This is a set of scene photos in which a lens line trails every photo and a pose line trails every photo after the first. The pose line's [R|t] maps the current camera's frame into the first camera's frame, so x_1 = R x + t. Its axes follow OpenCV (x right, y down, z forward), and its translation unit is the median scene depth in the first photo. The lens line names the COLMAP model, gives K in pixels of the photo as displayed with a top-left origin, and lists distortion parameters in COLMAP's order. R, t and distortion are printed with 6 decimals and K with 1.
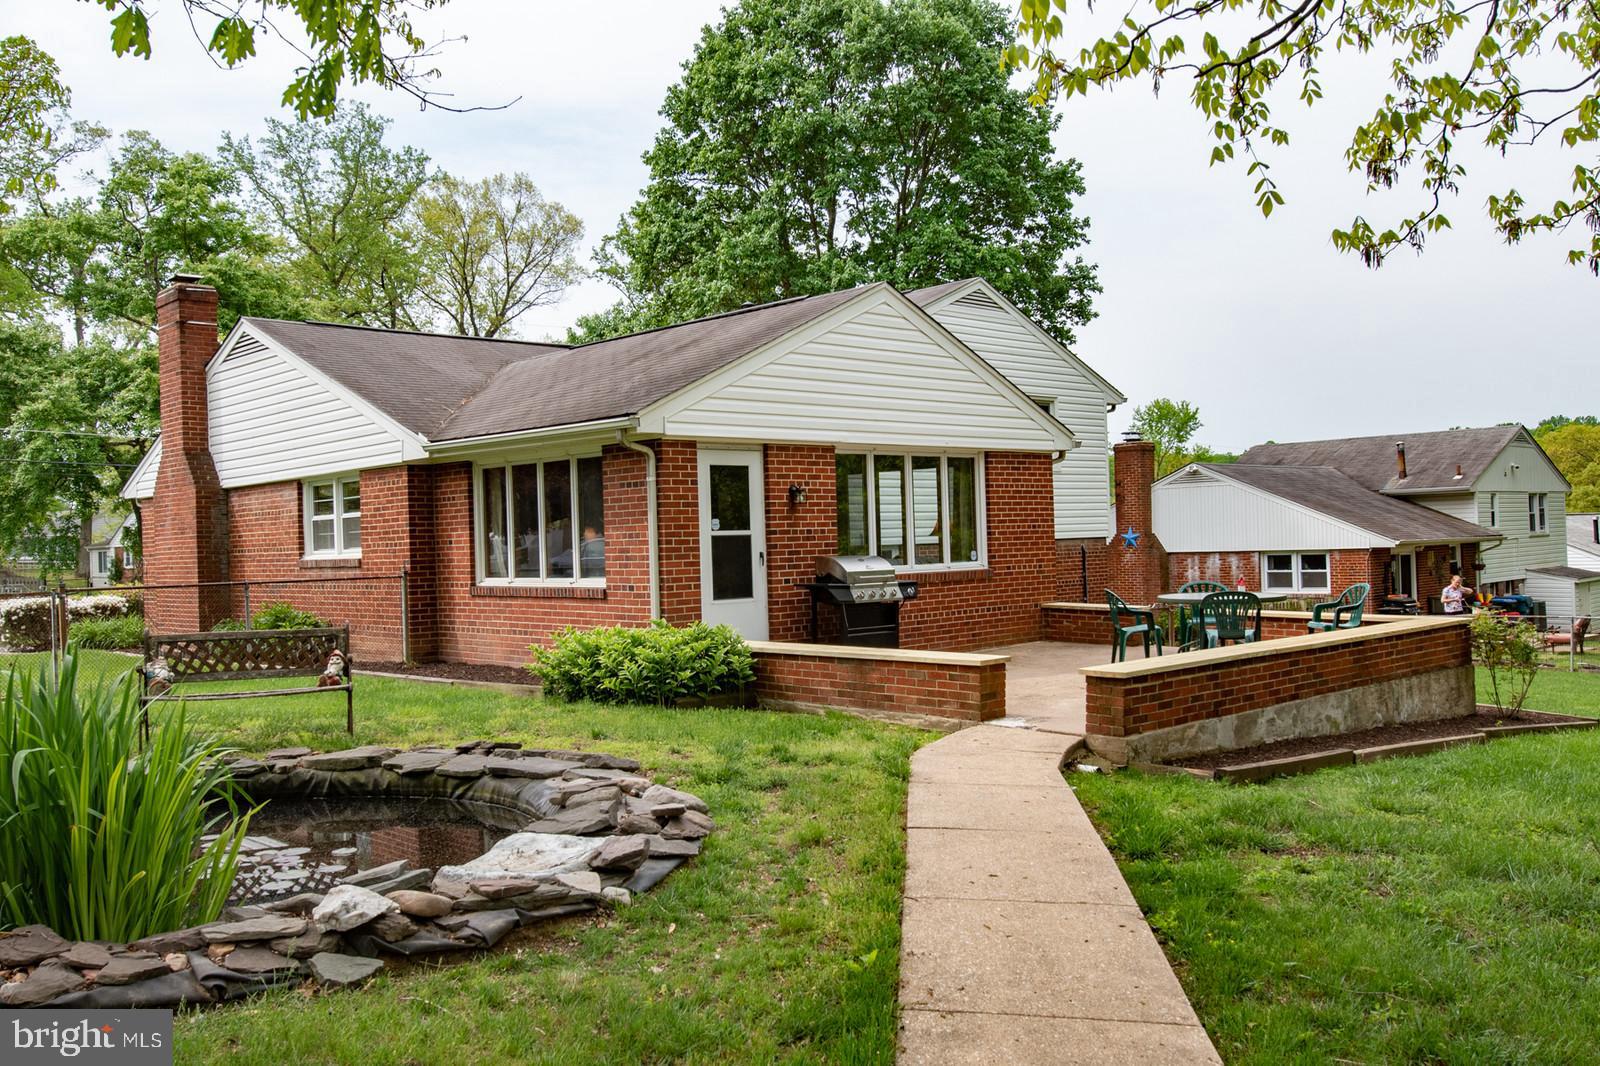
lens RADIAL K [[1059.2, 0, 800.1], [0, 1059.2, 494.5], [0, 0, 1]] dist [0.001463, -0.000795]
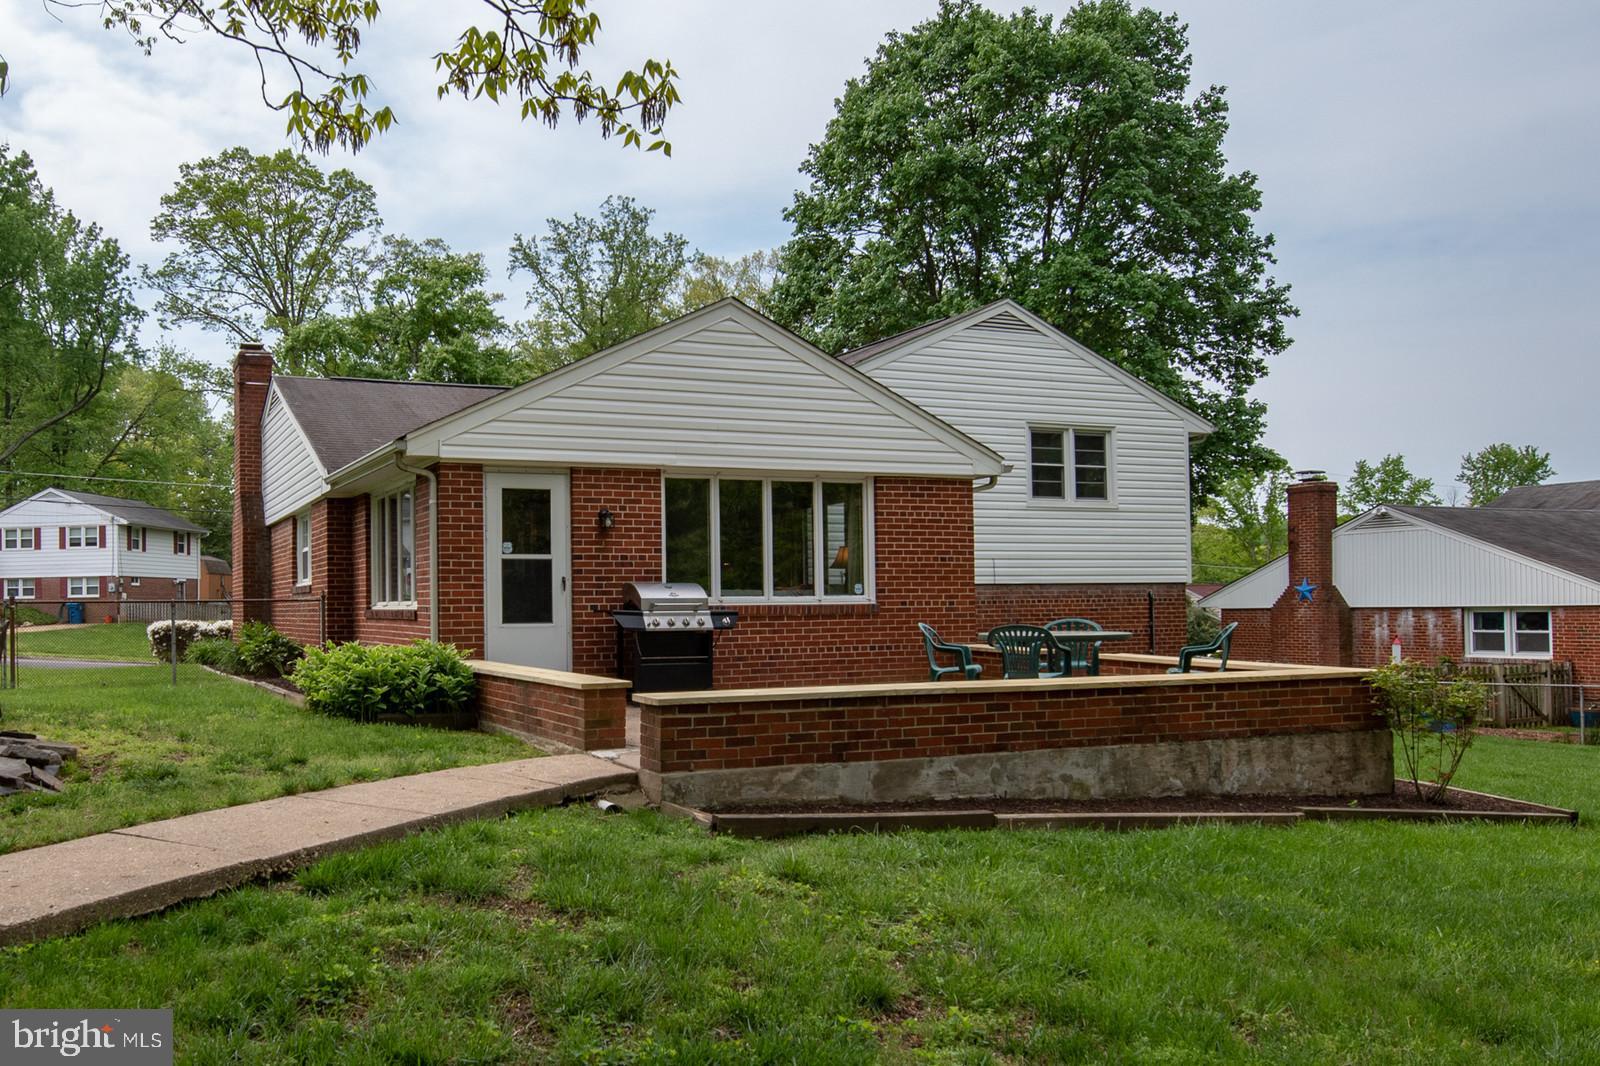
lens RADIAL K [[1026.2, 0, 813.0], [0, 1026.2, 550.9], [0, 0, 1]] dist [-0.005612, -0.002955]
pose [[0.953665, -0.000084, -0.300869, 0.294091], [-0.001590, 0.999985, -0.005320, 0.021762], [0.300865, 0.005552, 0.953651, 0.100359]]
